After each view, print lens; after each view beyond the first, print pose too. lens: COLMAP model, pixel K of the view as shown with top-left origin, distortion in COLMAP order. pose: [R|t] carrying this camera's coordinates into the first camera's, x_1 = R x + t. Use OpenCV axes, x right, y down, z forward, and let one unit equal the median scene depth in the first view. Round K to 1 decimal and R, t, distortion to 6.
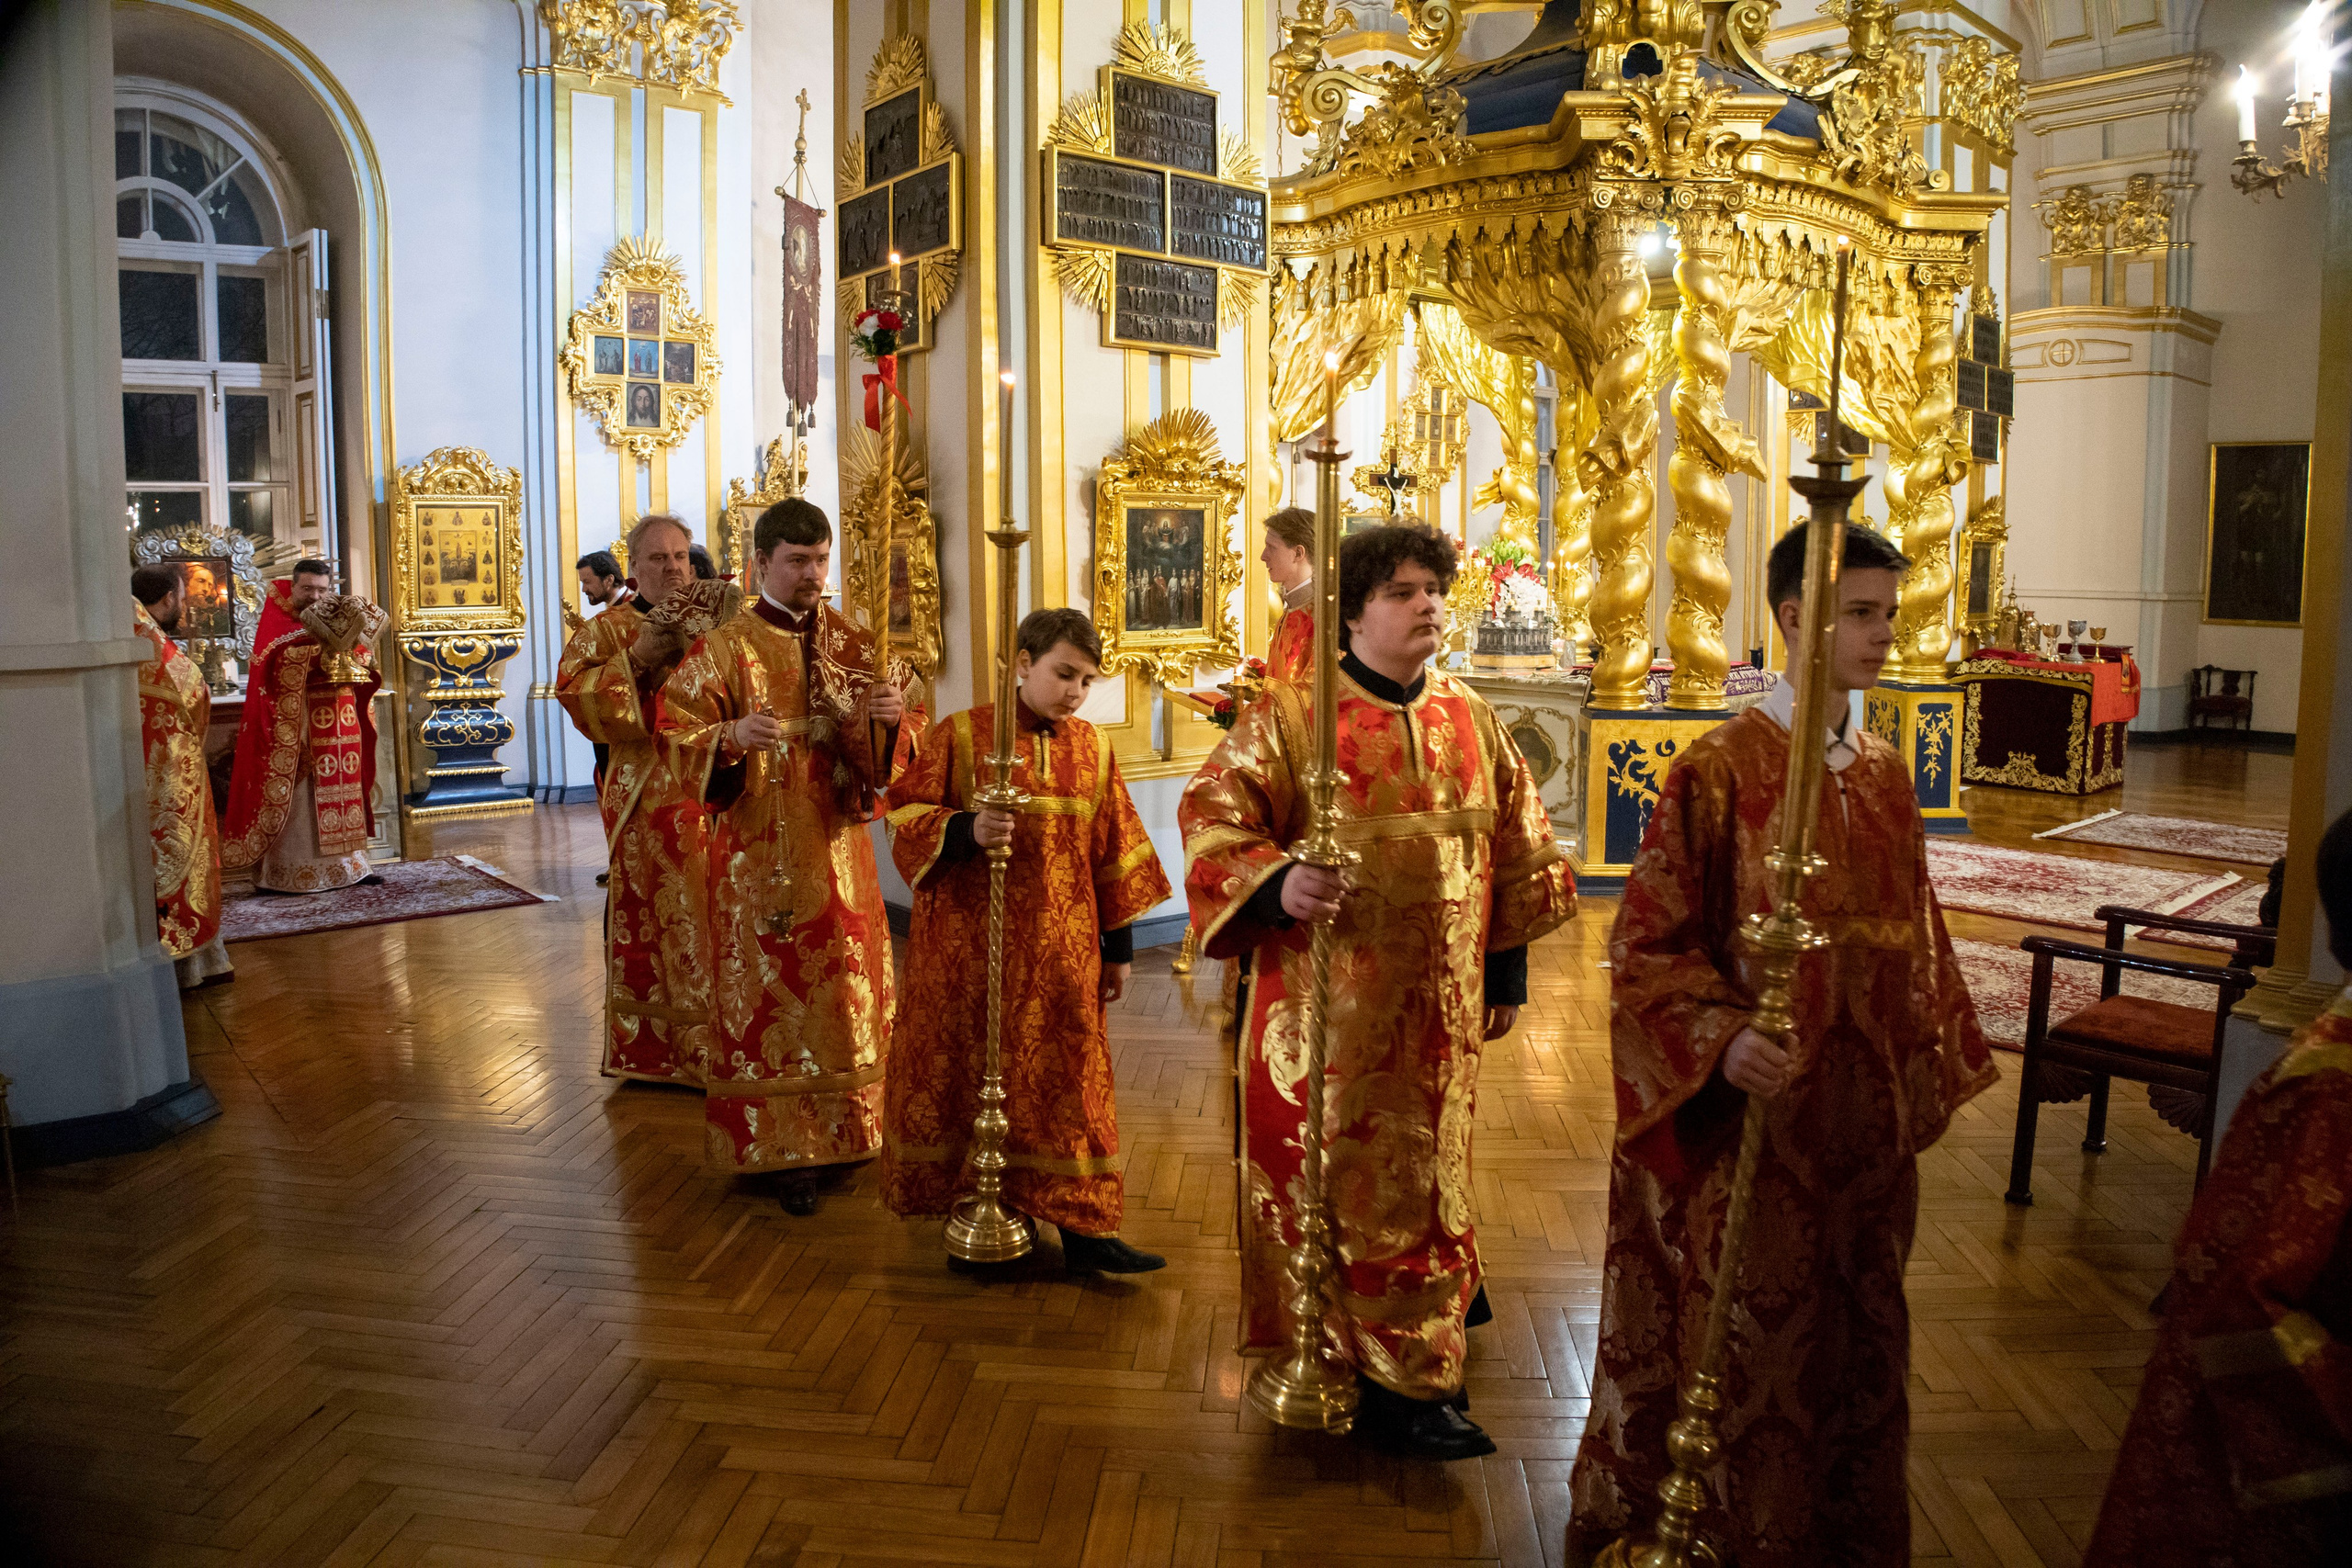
lens RADIAL K [[1600.6, 0, 1182.1], [0, 1600.6, 784.4], [0, 0, 1]] dist [-0.198726, 0.091541]
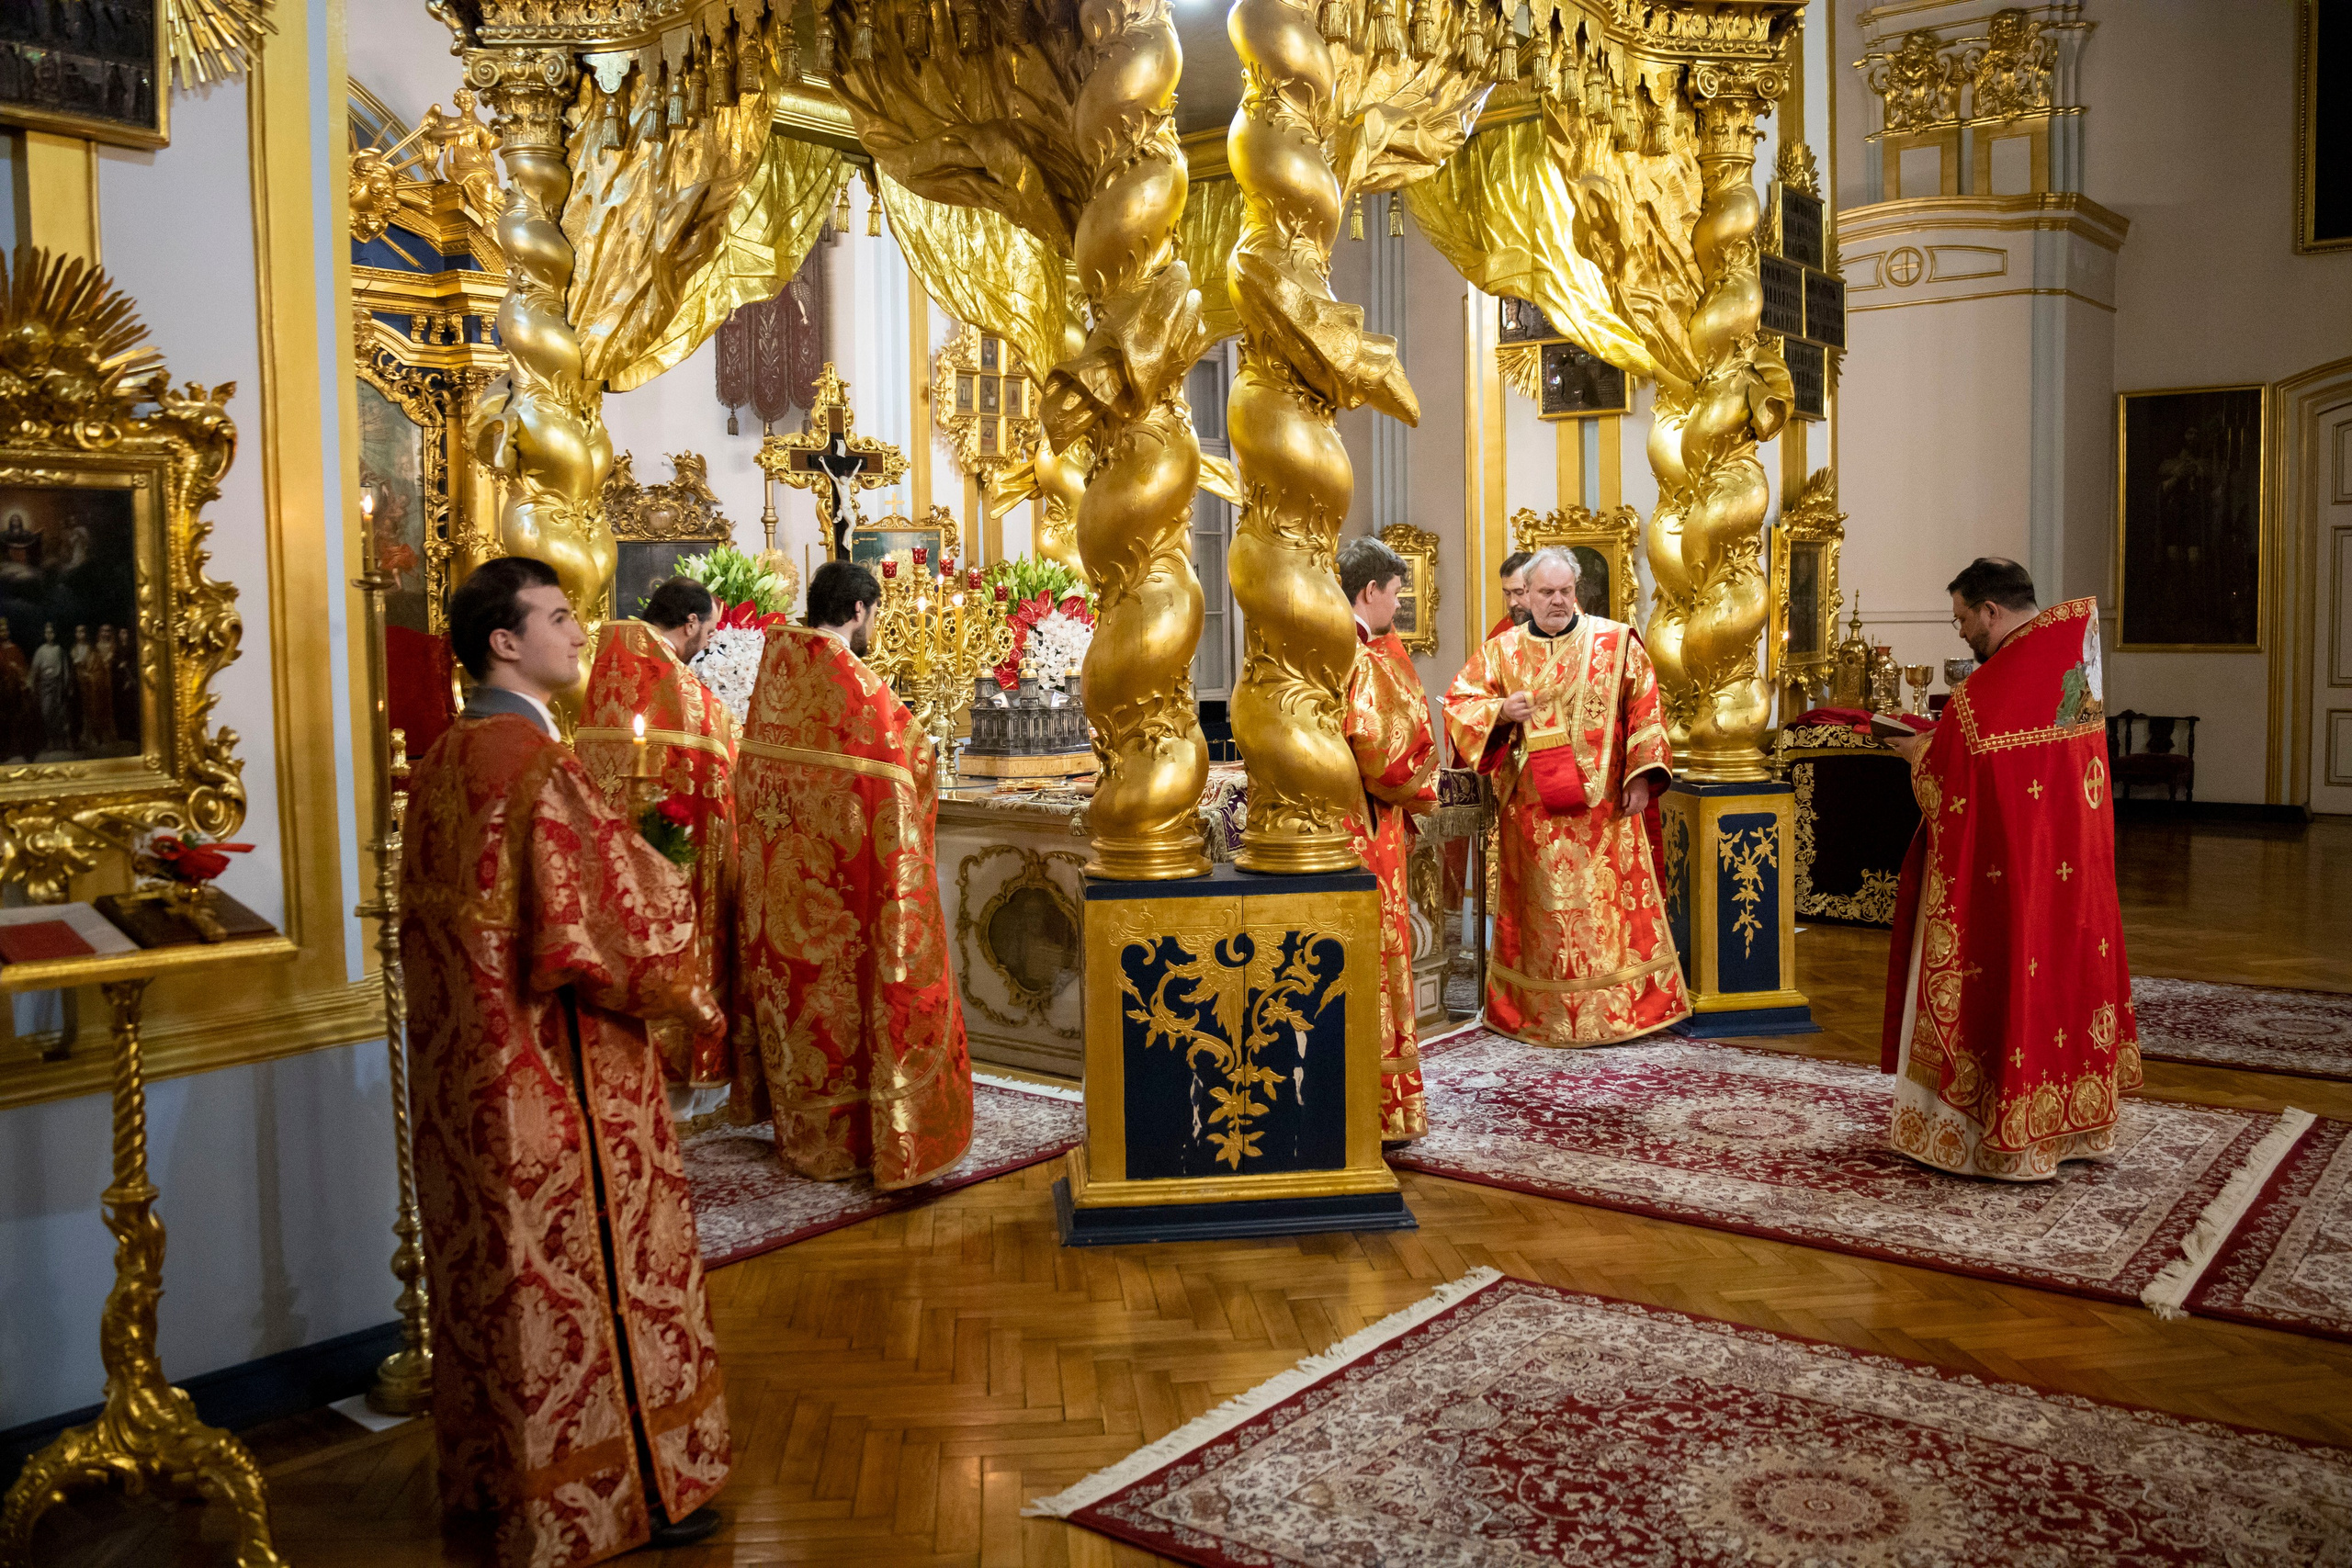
lens RADIAL K [[1985.3, 0, 1193.1], [0, 1985.3, 765.3], [0, 0, 1]] dist [-0.110376, 0.119243]
pose [[0.981582, -0.029130, 0.188809, 0.142631], [0.039515, 0.997892, -0.051475, -0.041017], [-0.186912, 0.057988, 0.980664, 0.301162]]
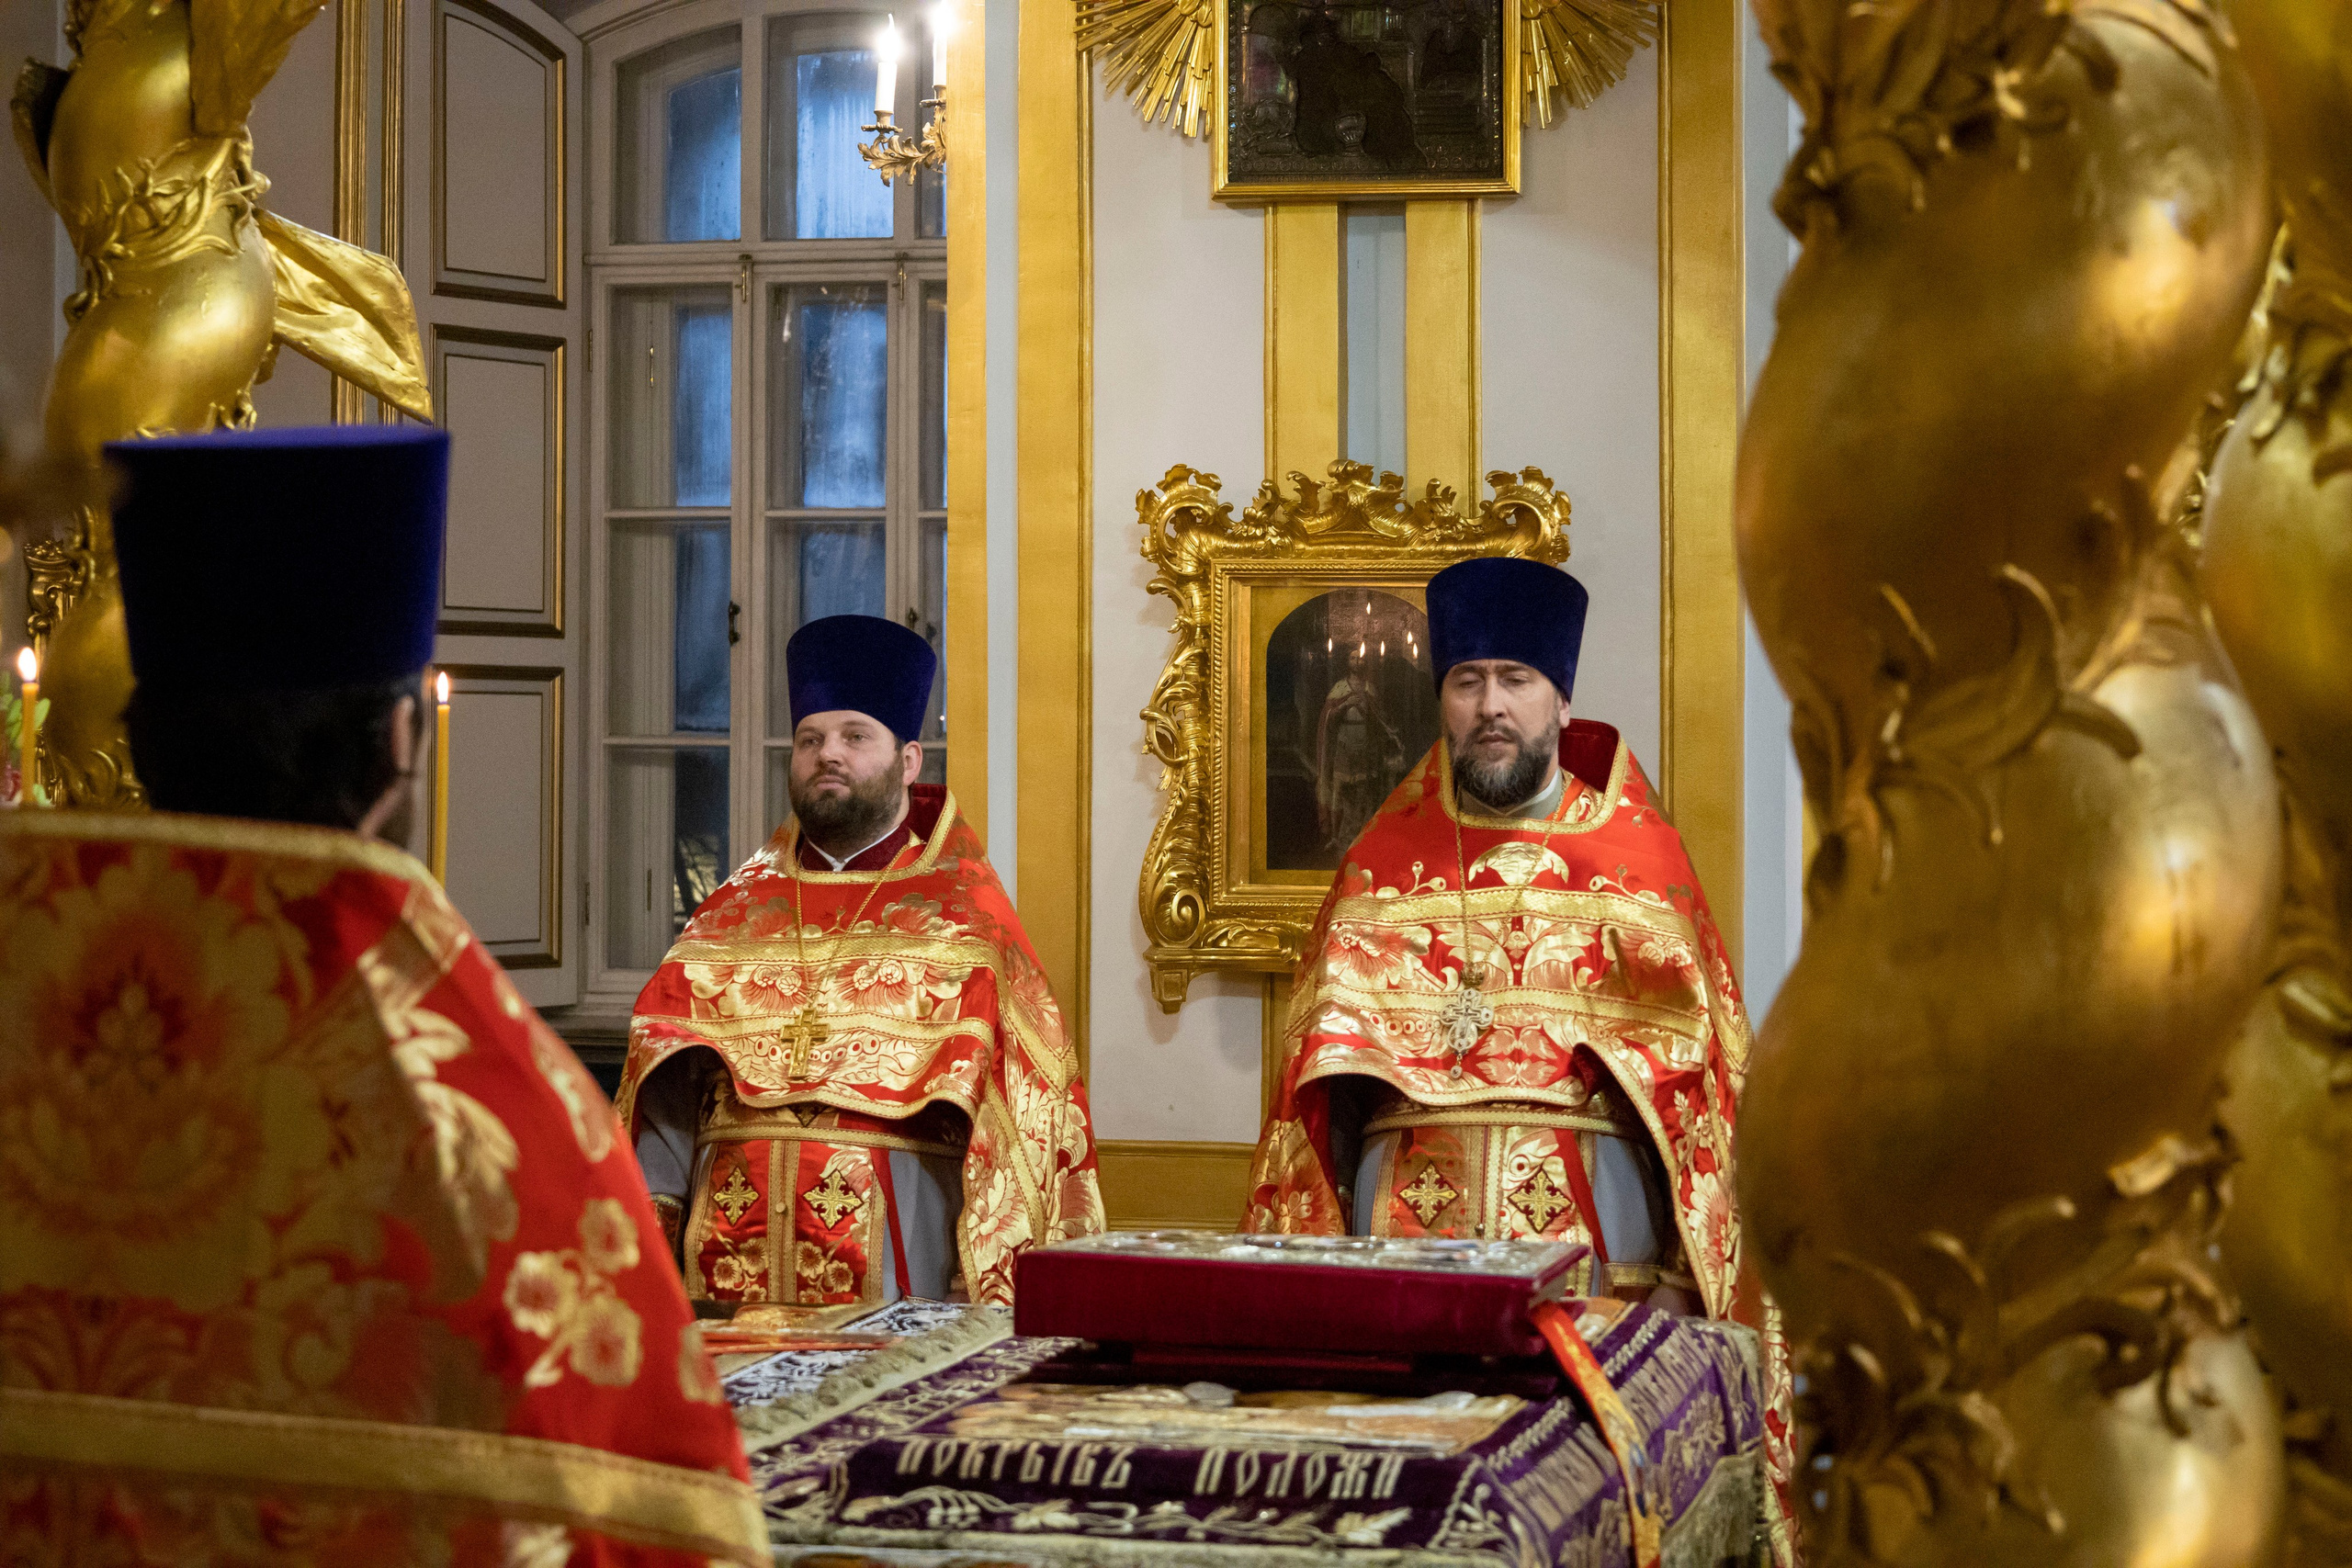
lens RADIAL K [[5033.4, 0, 1176.0], [0, 5033.4, 784.0], [0, 0, 1]] dist [-0.082140, -0.299231]
pose [[0.806003, 0.003313, 0.591902, 0.003830], [0.070165, 0.992399, -0.101099, -0.082241], [-0.587738, 0.123017, 0.799644, 0.601457]]
